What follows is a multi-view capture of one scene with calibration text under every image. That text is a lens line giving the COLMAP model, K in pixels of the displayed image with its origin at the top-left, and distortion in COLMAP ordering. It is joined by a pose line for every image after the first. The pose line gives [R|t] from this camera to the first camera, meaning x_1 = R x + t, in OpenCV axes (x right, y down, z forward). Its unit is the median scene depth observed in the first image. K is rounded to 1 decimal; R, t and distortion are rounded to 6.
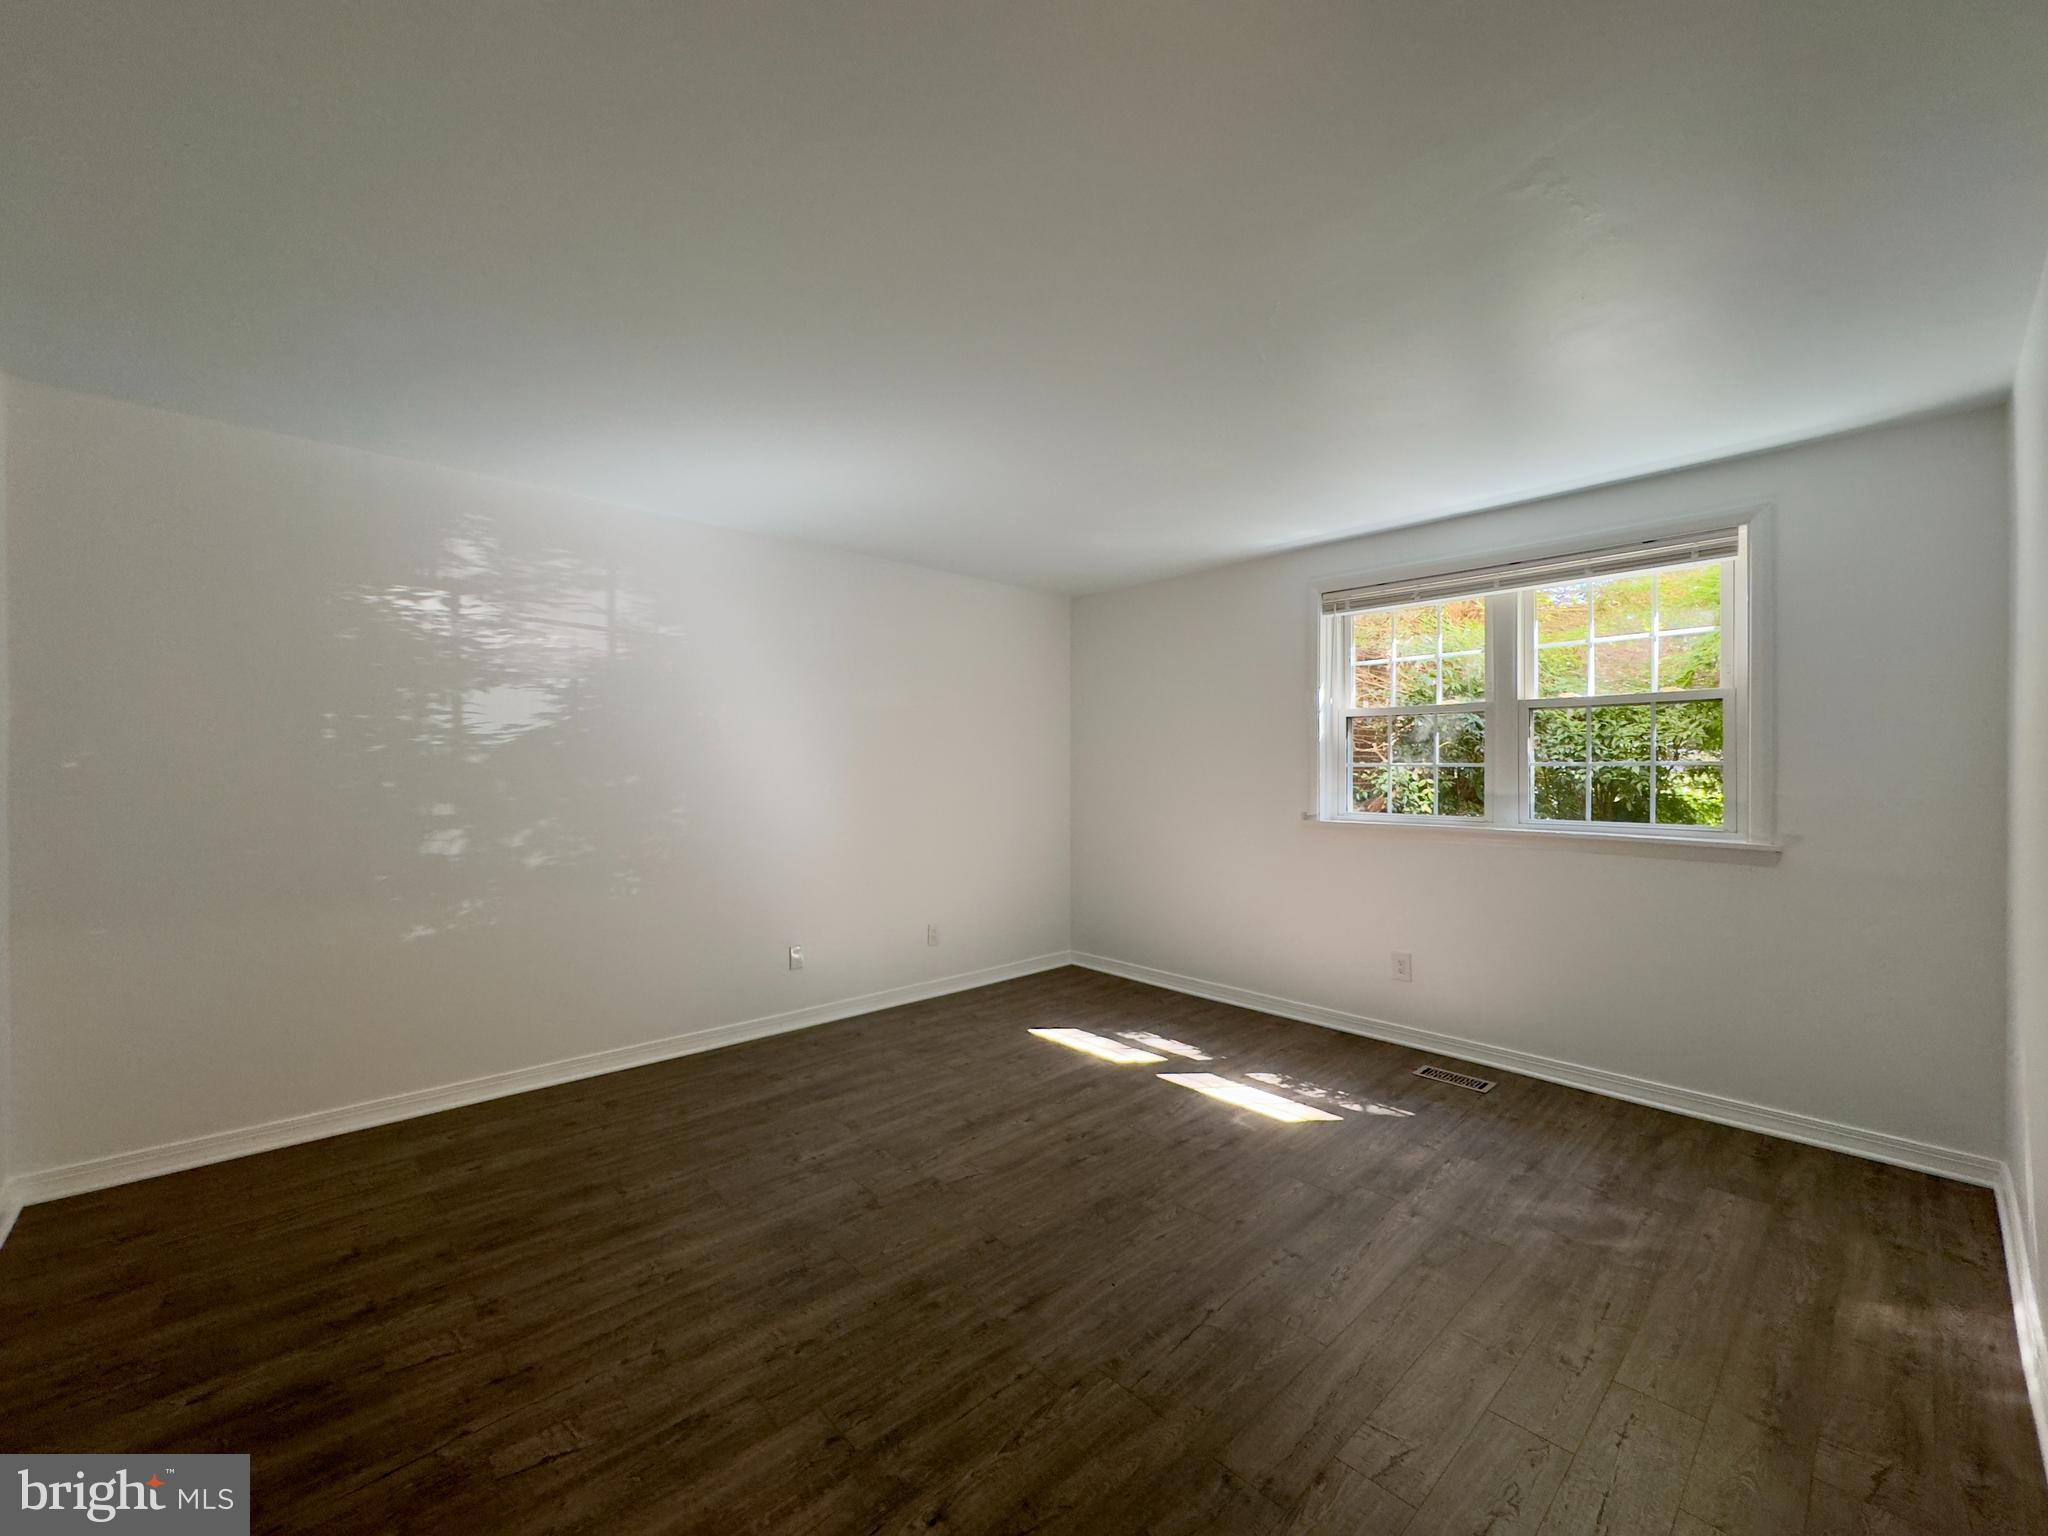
lens RADIAL K [[818.4, 0, 1019.6], [0, 818.4, 766.8], [0, 0, 1]] dist [-0.002897, 0.000222]
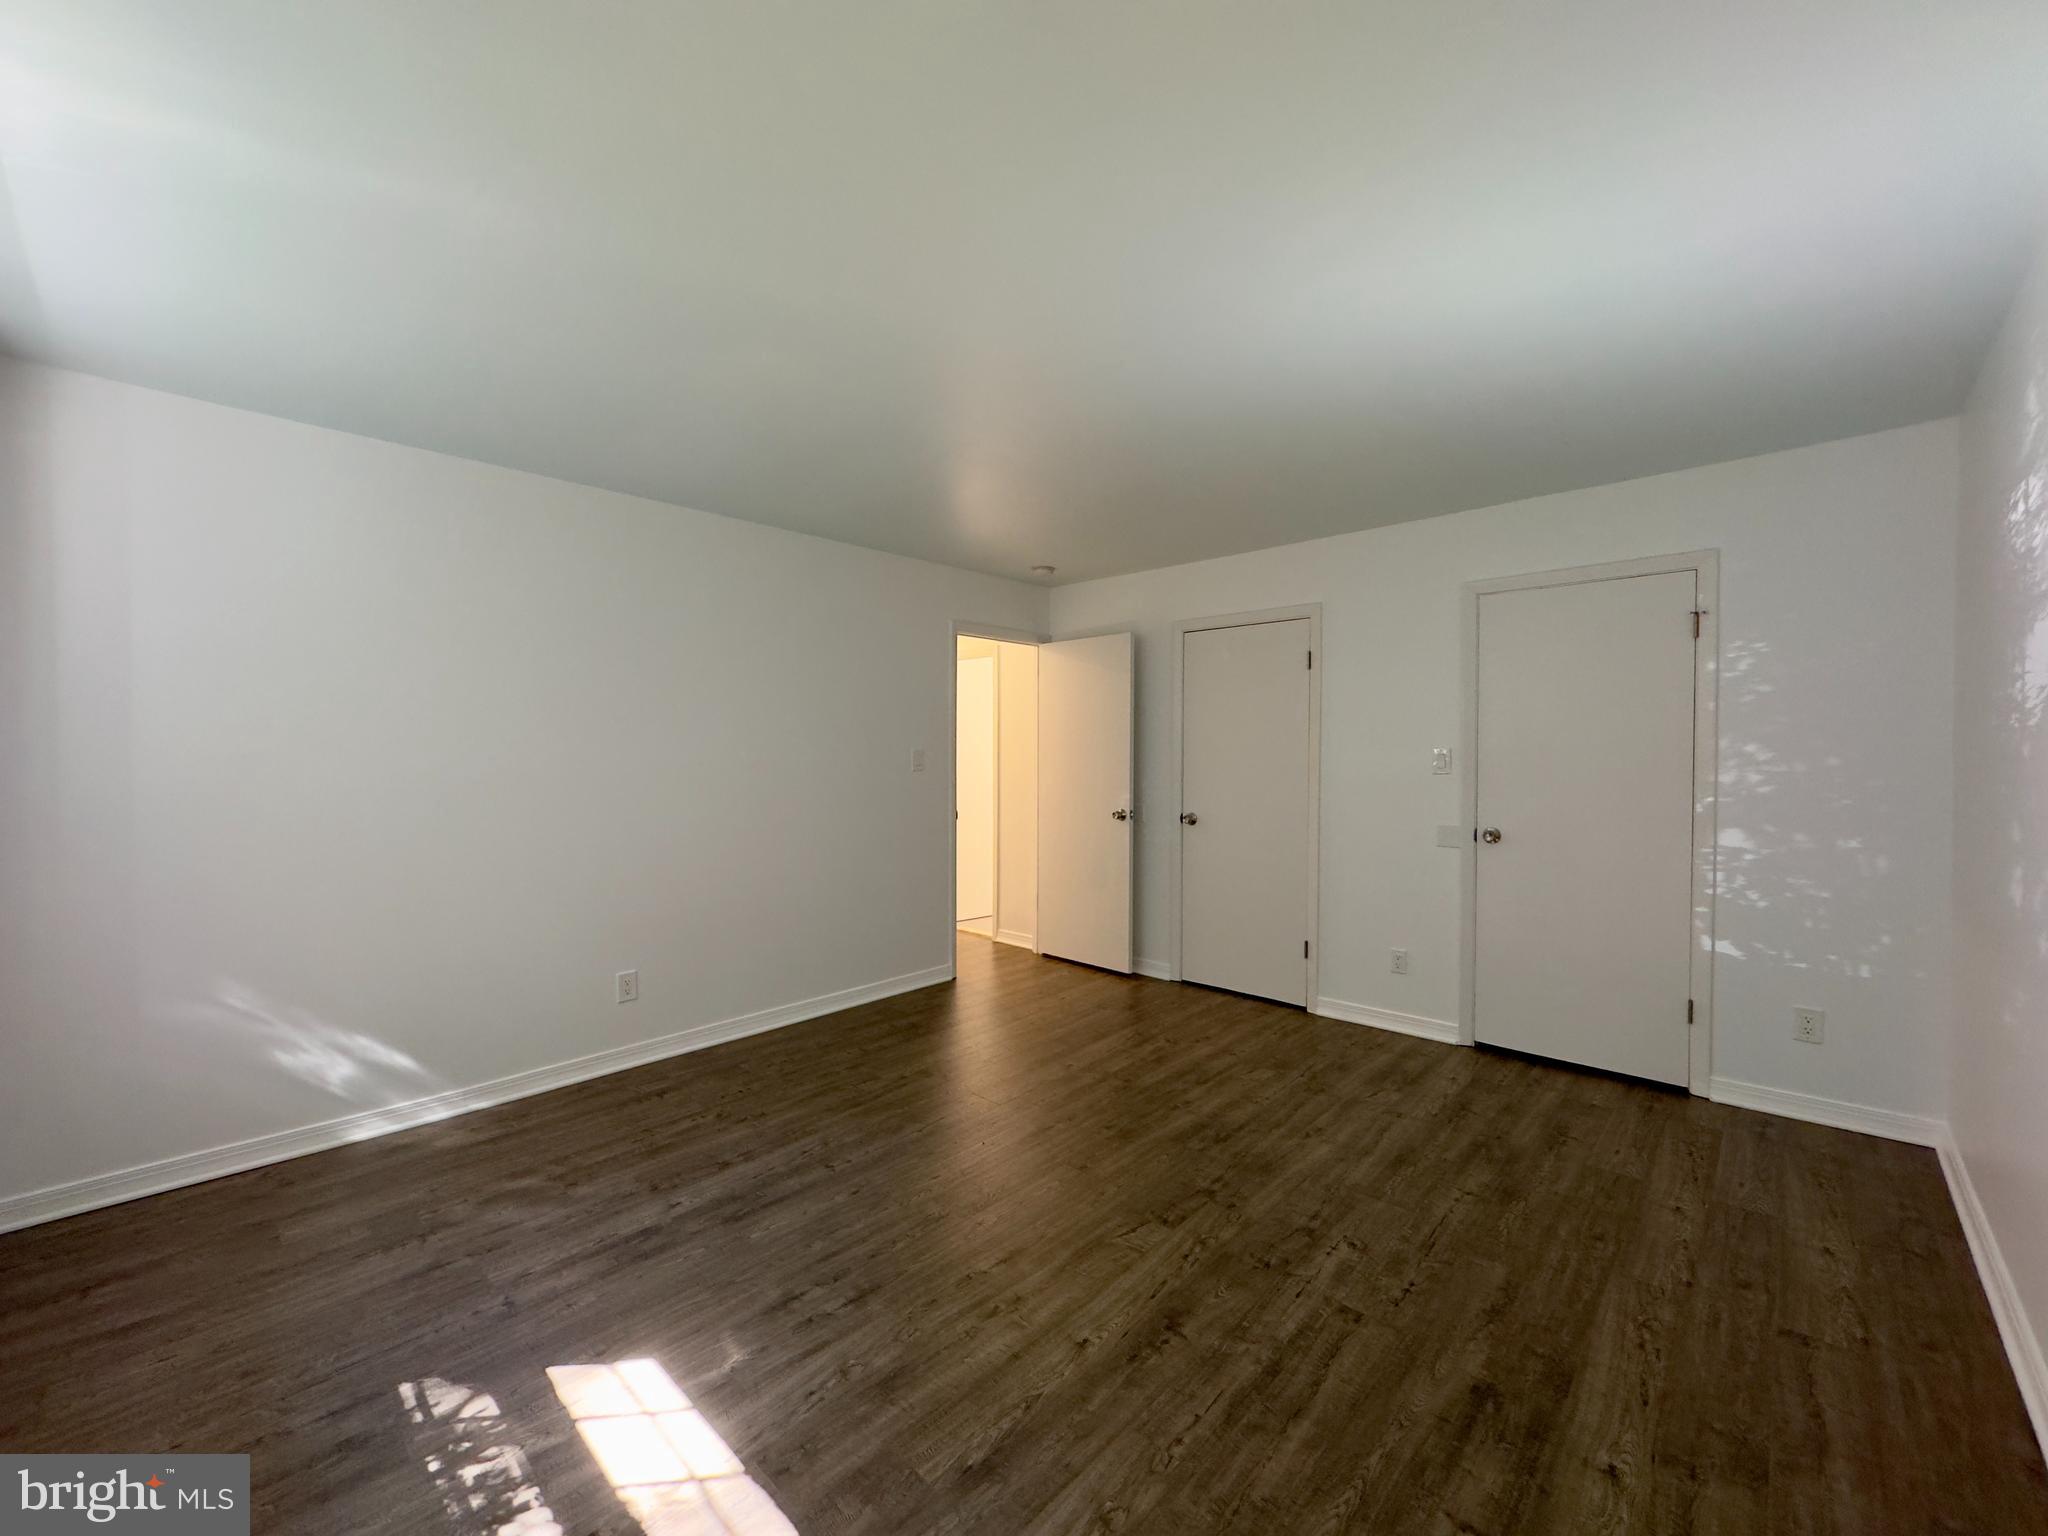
lens RADIAL K [[818.4, 0, 1028.5], [0, 818.4, 766.3], [0, 0, 1]] dist [-0.002897, 0.000222]
pose [[-0.996917, 0.000876, -0.078457, 0.110019], [-0.000264, 0.999894, 0.014528, -0.007472], [0.078461, 0.014504, -0.996812, 1.772783]]
